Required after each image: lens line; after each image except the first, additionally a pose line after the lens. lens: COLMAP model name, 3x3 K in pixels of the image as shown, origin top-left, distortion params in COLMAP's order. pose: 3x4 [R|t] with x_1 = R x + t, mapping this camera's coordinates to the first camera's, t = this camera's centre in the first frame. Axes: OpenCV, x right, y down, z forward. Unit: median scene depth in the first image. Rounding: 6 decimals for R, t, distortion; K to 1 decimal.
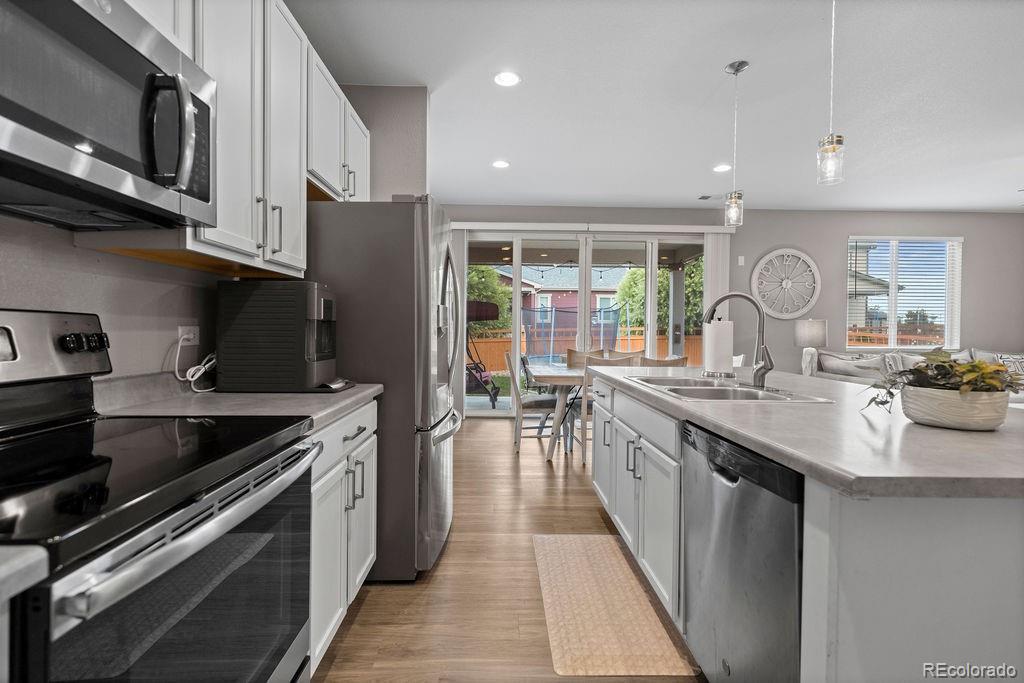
lens RADIAL K [[465.1, 0, 515.5], [0, 465.1, 332.4], [0, 0, 1]] dist [0.007361, -0.000672]
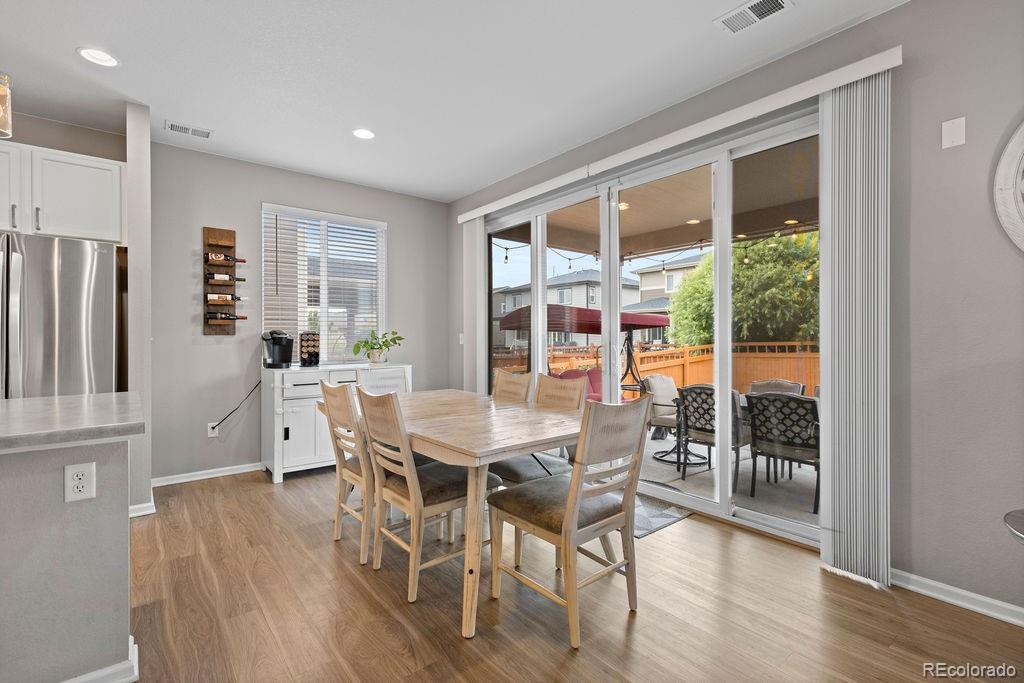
lens RADIAL K [[465.1, 0, 512.1], [0, 465.1, 340.0], [0, 0, 1]] dist [0.007361, -0.000672]
pose [[0.602844, -0.005897, -0.797837, 1.816593], [0.001314, 0.999979, -0.006399, -0.001242], [0.797858, 0.002810, 0.602839, 1.726677]]
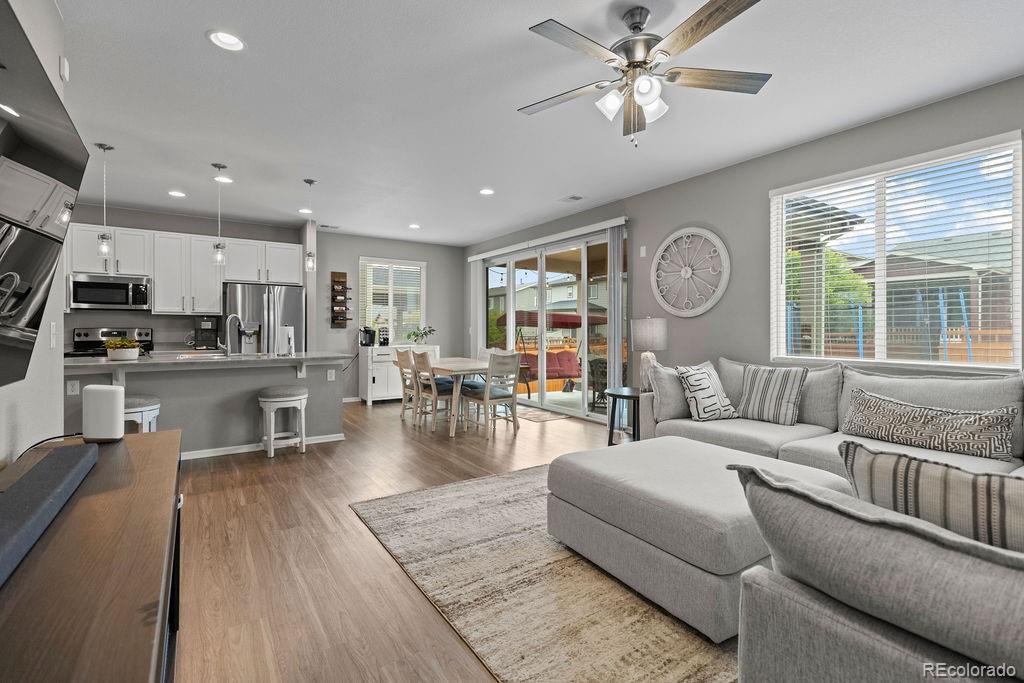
lens RADIAL K [[465.1, 0, 516.3], [0, 465.1, 328.1], [0, 0, 1]] dist [0.007361, -0.000672]
pose [[0.537962, -0.008188, -0.842929, 3.518829], [-0.003179, 0.999926, -0.011742, 0.000398], [0.842963, 0.008997, 0.537896, 1.076662]]
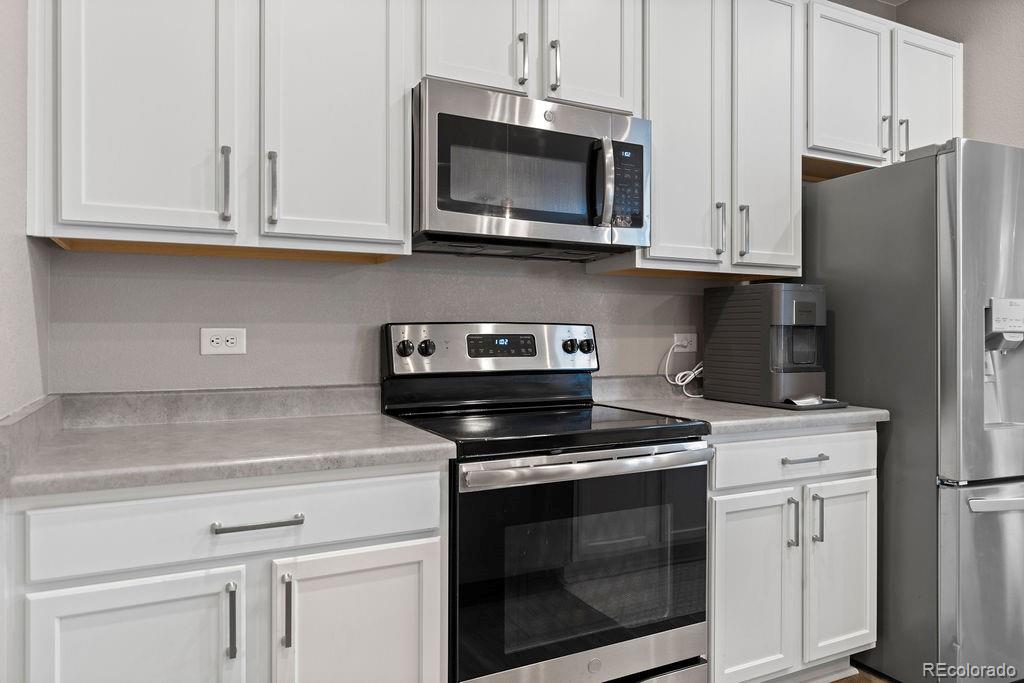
lens RADIAL K [[697.8, 0, 513.7], [0, 697.8, 339.3], [0, 0, 1]] dist [-0.011647, -0.001696]
pose [[0.418662, -0.000341, -0.908142, 0.505817], [-0.005380, 0.999981, -0.002856, 0.005471], [0.908126, 0.006081, 0.418652, -0.008198]]
